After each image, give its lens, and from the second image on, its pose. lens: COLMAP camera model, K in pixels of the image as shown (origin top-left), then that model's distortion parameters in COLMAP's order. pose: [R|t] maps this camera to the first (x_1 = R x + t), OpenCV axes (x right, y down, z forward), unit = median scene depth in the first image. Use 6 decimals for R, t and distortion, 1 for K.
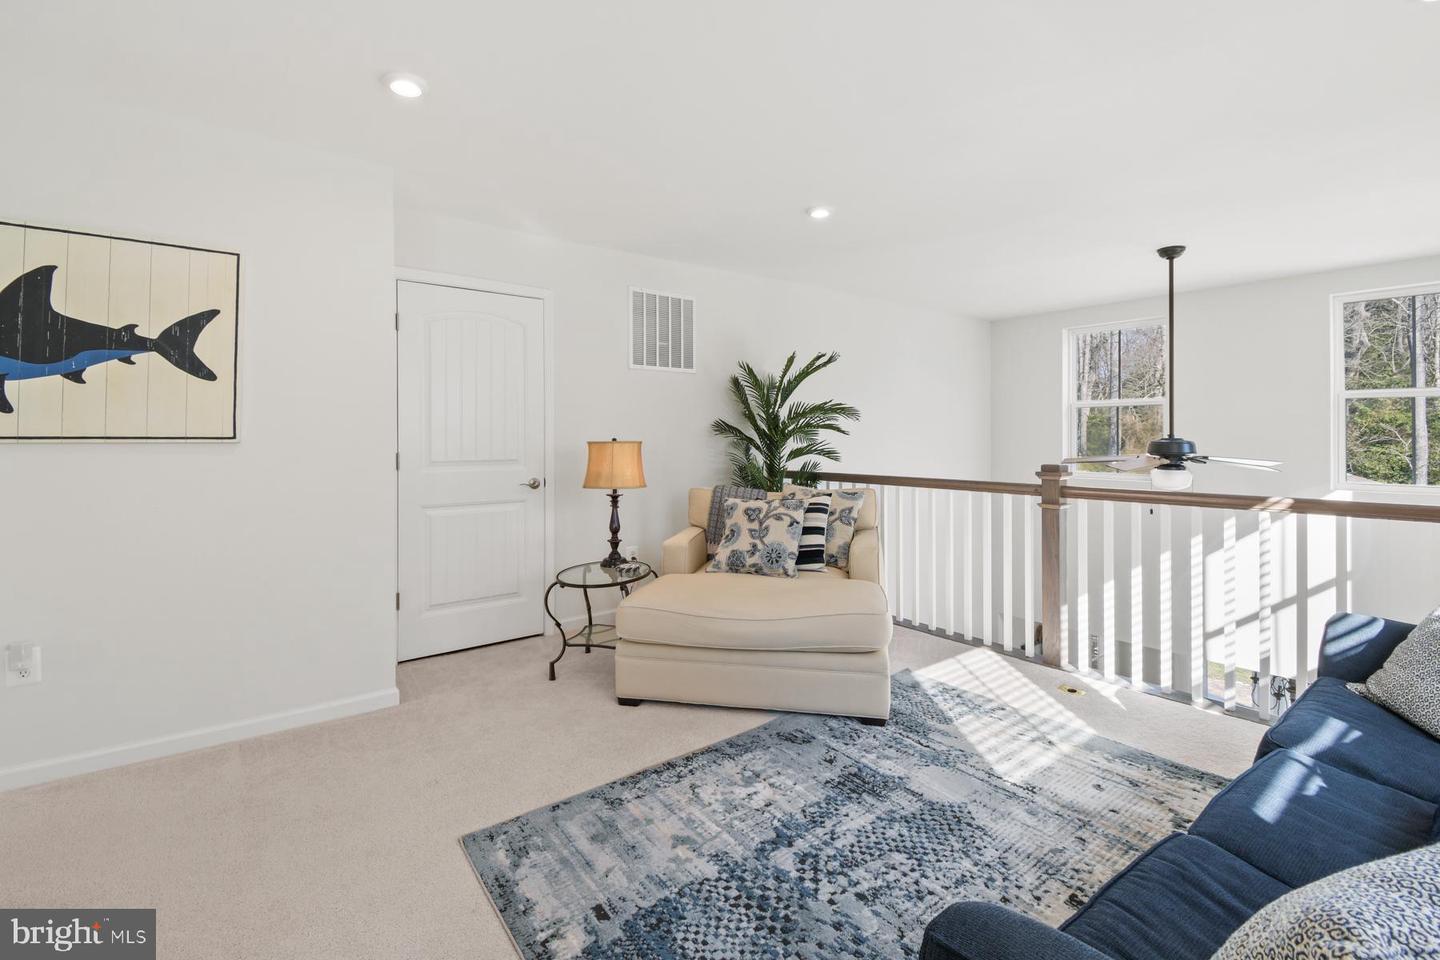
lens RADIAL K [[657.4, 0, 707.1], [0, 657.4, 450.7], [0, 0, 1]] dist [0.033092, -0.027209]
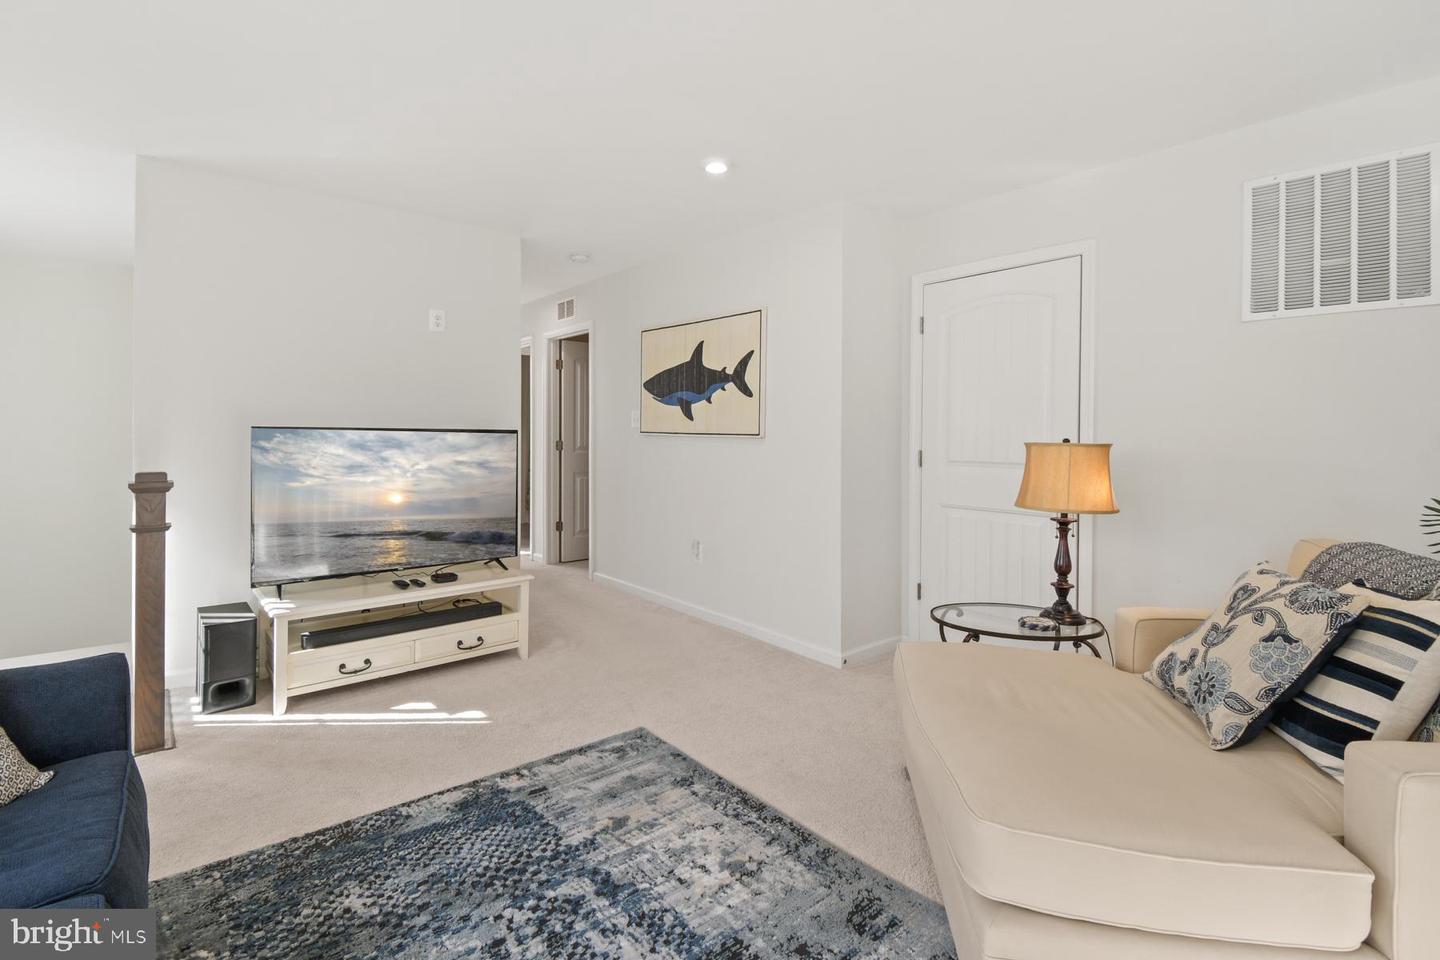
lens RADIAL K [[657.4, 0, 707.1], [0, 657.4, 450.7], [0, 0, 1]] dist [0.033092, -0.027209]
pose [[0.042195, 0.027393, -0.998734, 0.822861], [-0.030187, 0.999203, 0.026131, -0.019969], [0.998653, 0.029046, 0.042989, 0.895398]]
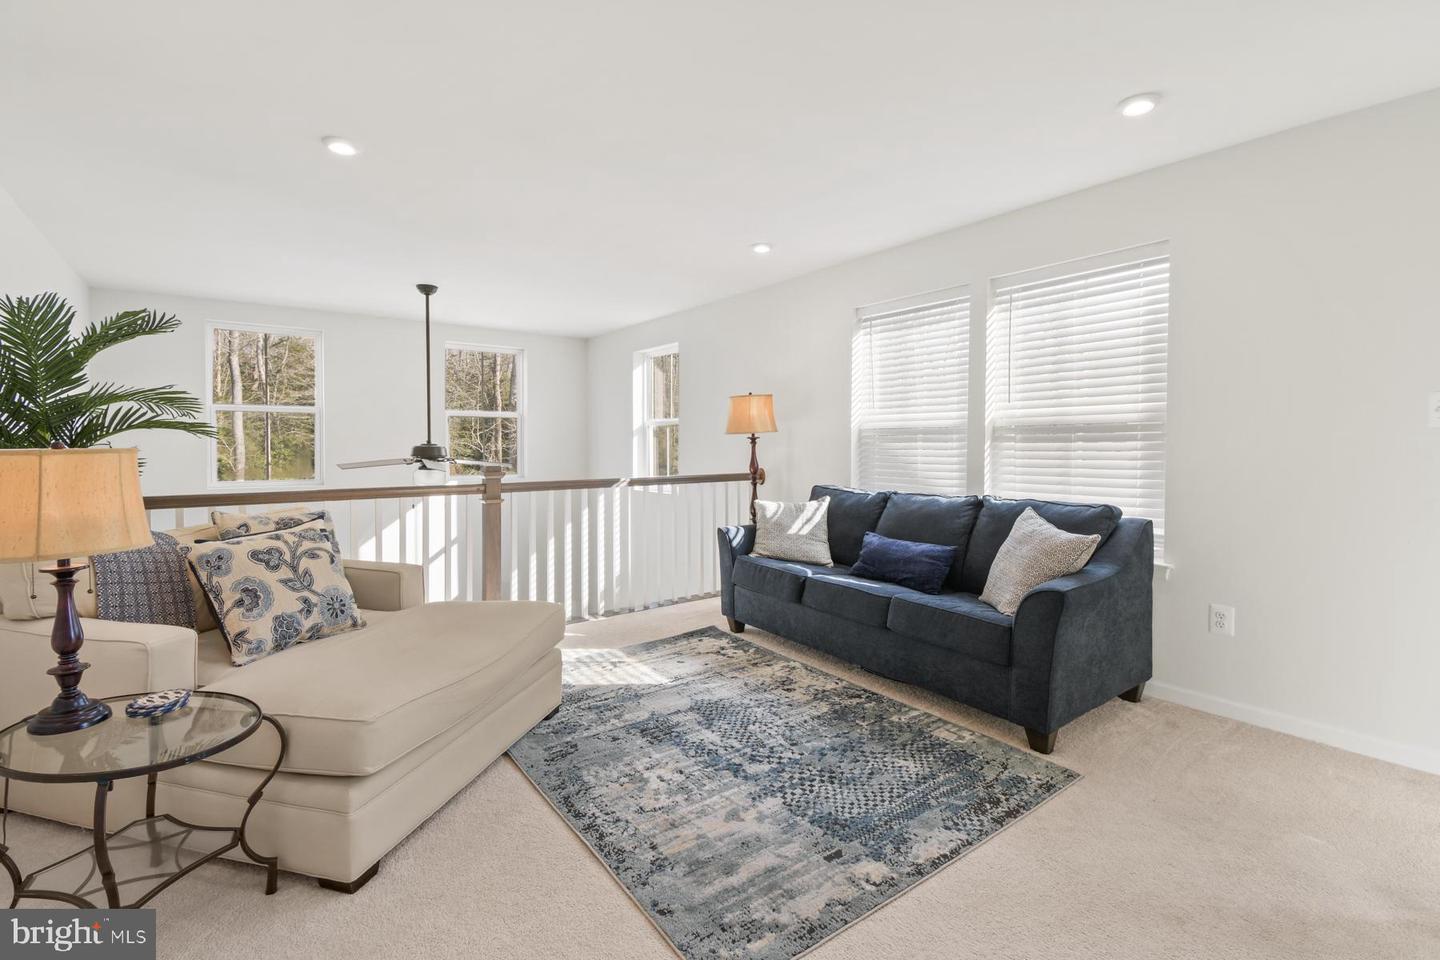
lens RADIAL K [[640.0, 0, 738.1], [0, 640.0, 465.1], [0, 0, 1]] dist [0.035721, -0.024684]
pose [[-0.009432, -0.033229, 0.999403, -0.884690], [0.023572, 0.999163, 0.033443, -0.011193], [-0.999678, 0.023874, -0.008641, 0.822111]]
